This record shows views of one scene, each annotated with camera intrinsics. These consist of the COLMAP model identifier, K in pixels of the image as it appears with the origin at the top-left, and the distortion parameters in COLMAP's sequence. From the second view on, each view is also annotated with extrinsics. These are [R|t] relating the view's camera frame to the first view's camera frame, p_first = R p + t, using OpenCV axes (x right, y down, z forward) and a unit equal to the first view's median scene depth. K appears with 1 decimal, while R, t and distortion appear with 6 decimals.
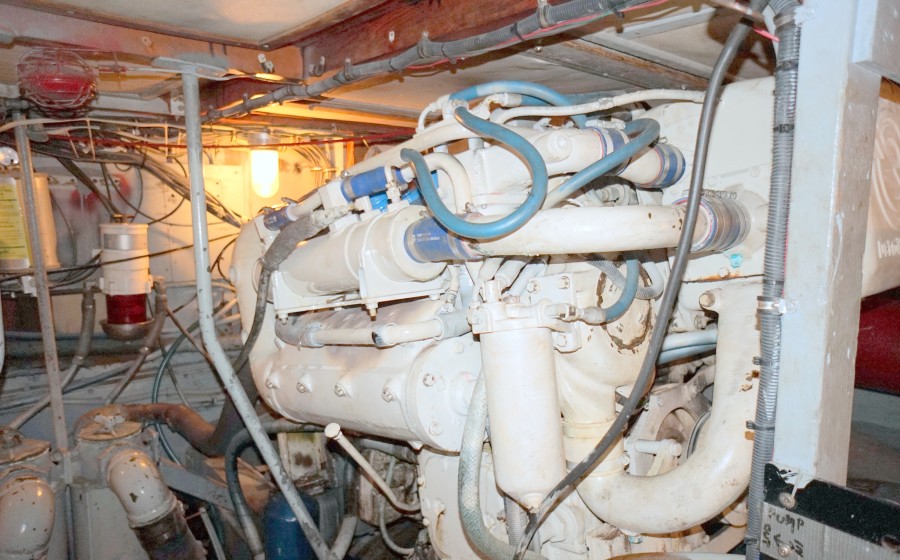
lens RADIAL K [[621.3, 0, 453.6], [0, 621.3, 299.5], [0, 0, 1]] dist [-0.081427, 0.098443]
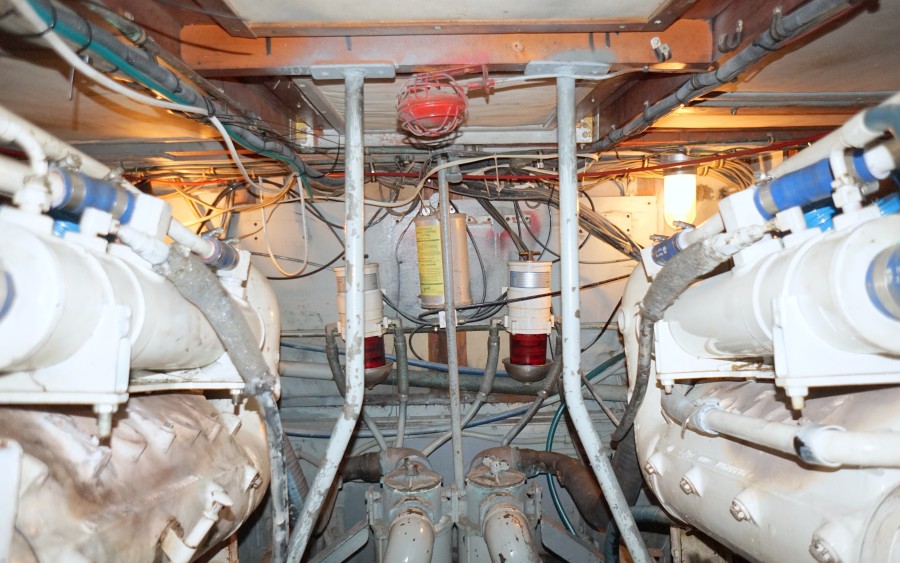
lens RADIAL K [[621.3, 0, 453.6], [0, 621.3, 301.0], [0, 0, 1]] dist [-0.081427, 0.098443]
pose [[0.776292, 0.027012, -0.629795, -0.012933], [-0.065910, 0.997083, -0.038477, -0.018285], [0.626919, 0.071380, 0.775808, 0.202805]]
